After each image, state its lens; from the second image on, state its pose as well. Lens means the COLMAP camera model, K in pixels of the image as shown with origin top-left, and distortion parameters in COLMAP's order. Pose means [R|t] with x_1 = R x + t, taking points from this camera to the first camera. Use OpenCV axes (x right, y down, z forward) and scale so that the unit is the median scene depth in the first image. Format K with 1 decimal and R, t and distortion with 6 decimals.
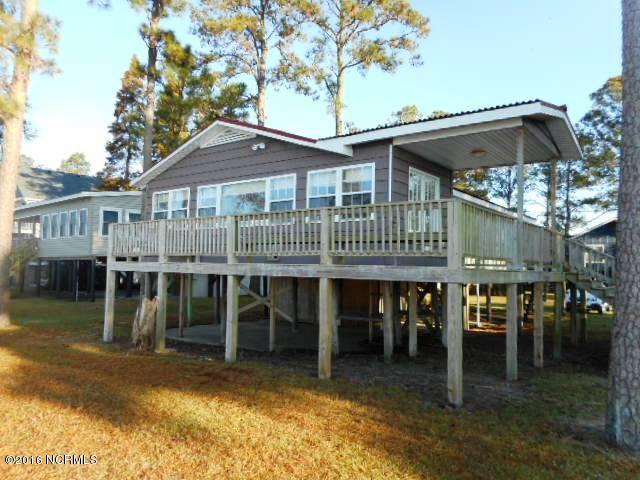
lens RADIAL K [[491.1, 0, 320.0], [0, 491.1, 240.0], [0, 0, 1]] dist [0.000633, -0.000184]
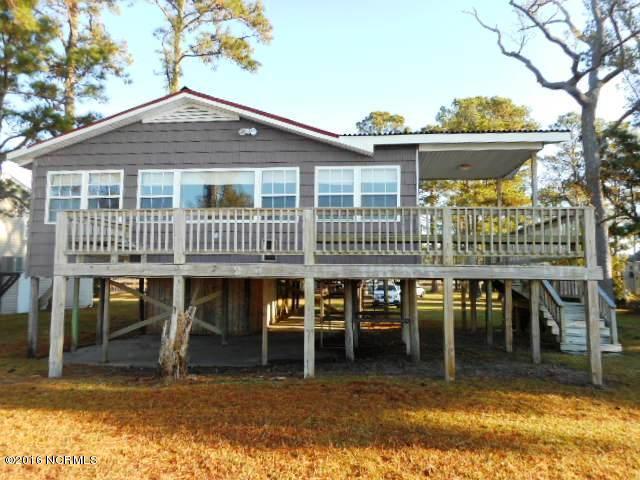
lens RADIAL K [[491.1, 0, 320.0], [0, 491.1, 240.0], [0, 0, 1]] dist [0.000633, -0.000184]
pose [[0.848944, 0.028967, 0.527688, -0.507357], [-0.021070, 0.999558, -0.020973, 0.018681], [-0.528062, 0.006687, 0.849180, 0.207064]]
